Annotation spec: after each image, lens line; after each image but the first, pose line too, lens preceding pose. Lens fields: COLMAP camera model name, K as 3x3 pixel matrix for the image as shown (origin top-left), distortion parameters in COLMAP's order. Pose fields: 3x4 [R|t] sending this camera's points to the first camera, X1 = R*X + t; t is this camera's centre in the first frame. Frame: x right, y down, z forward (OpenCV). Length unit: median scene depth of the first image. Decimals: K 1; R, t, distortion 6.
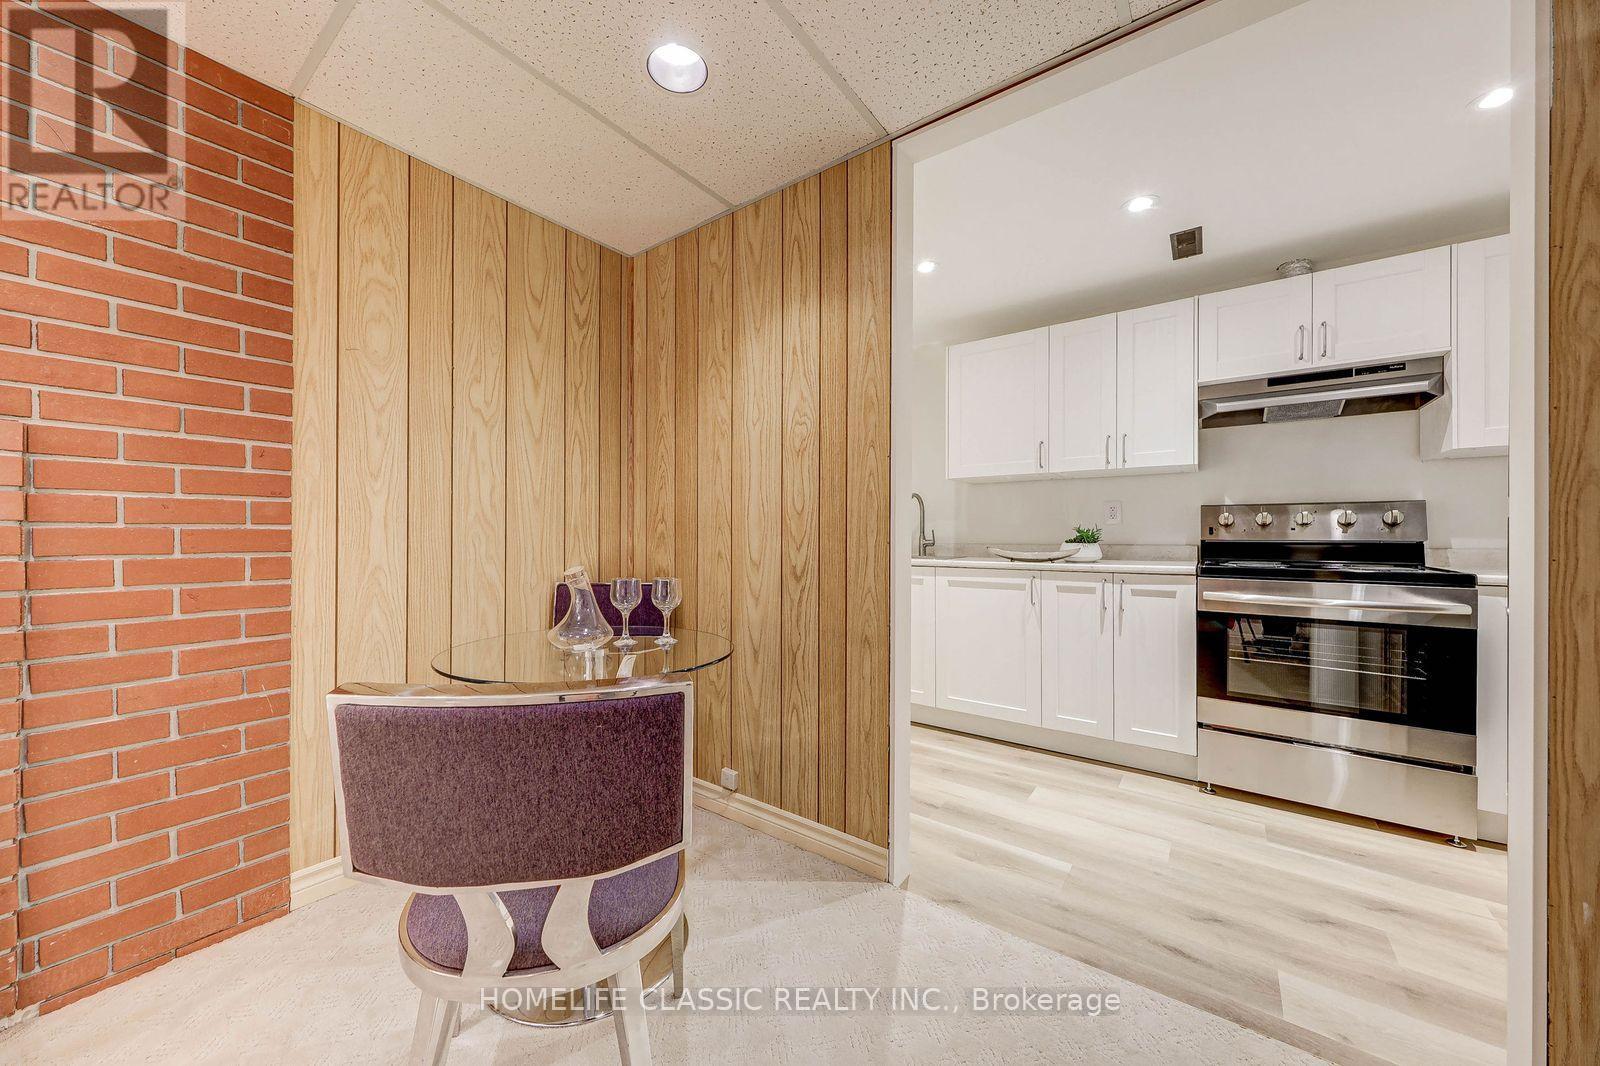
lens RADIAL K [[554.7, 0, 789.7], [0, 554.7, 534.7], [0, 0, 1]] dist [0.000661, -0.000416]
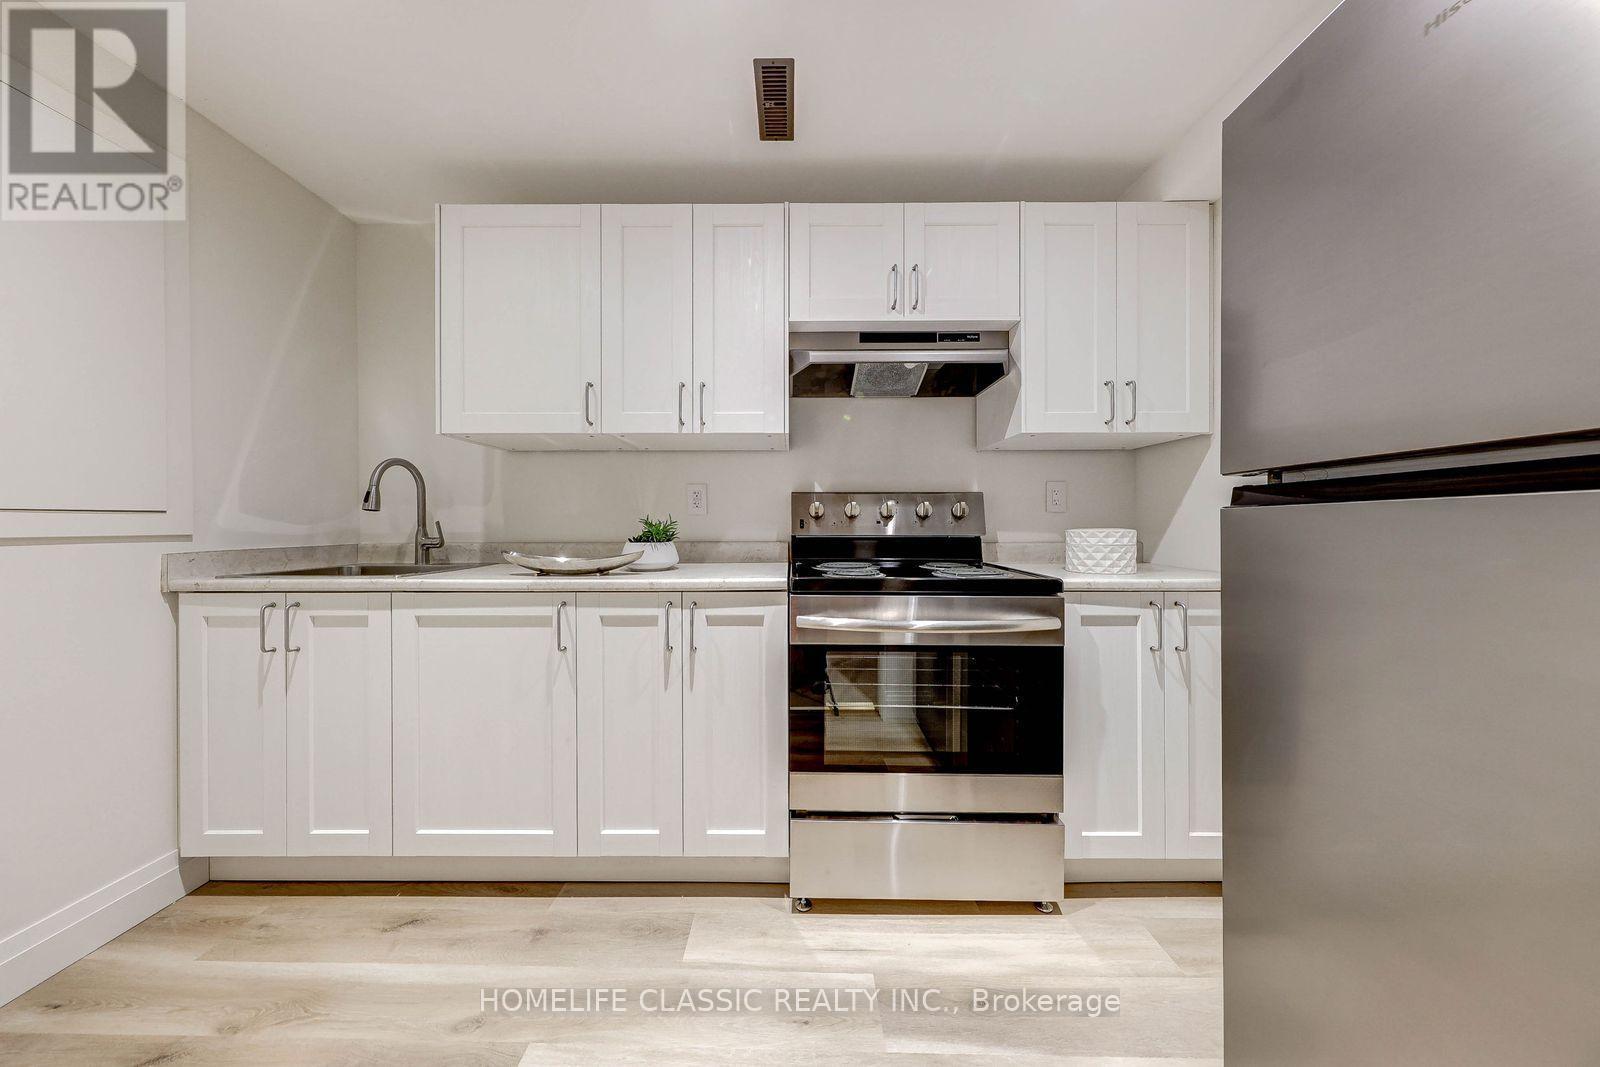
lens RADIAL K [[505.7, 0, 786.3], [0, 505.7, 523.0], [0, 0, 1]] dist [0.002959, -0.000969]
pose [[0.803855, -0.000766, 0.594825, 0.346492], [0.001003, 0.999999, -0.000068, -0.009519], [-0.594825, 0.000651, 0.803855, 0.480199]]
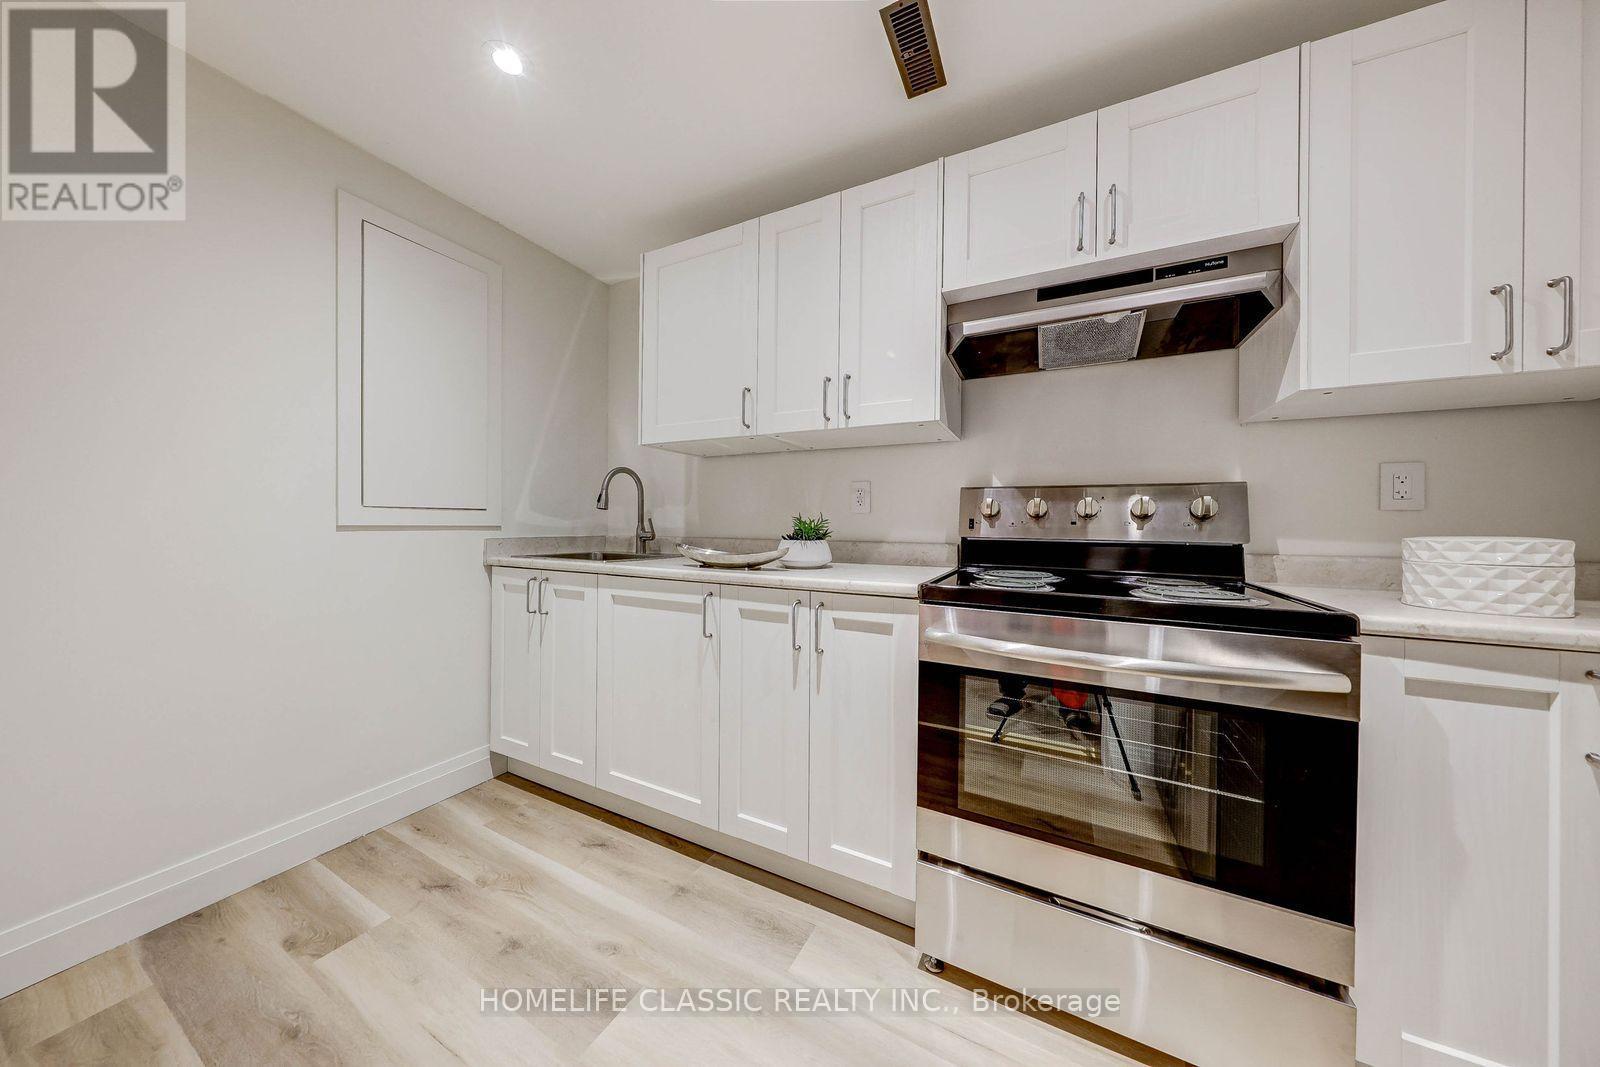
lens RADIAL K [[505.7, 0, 778.4], [0, 505.7, 522.0], [0, 0, 1]] dist [0.002959, -0.000969]
pose [[0.987670, 0.011617, 0.156118, 0.473616], [-0.011431, 0.999932, -0.002087, -0.006189], [-0.156132, 0.000276, 0.987736, 0.464290]]
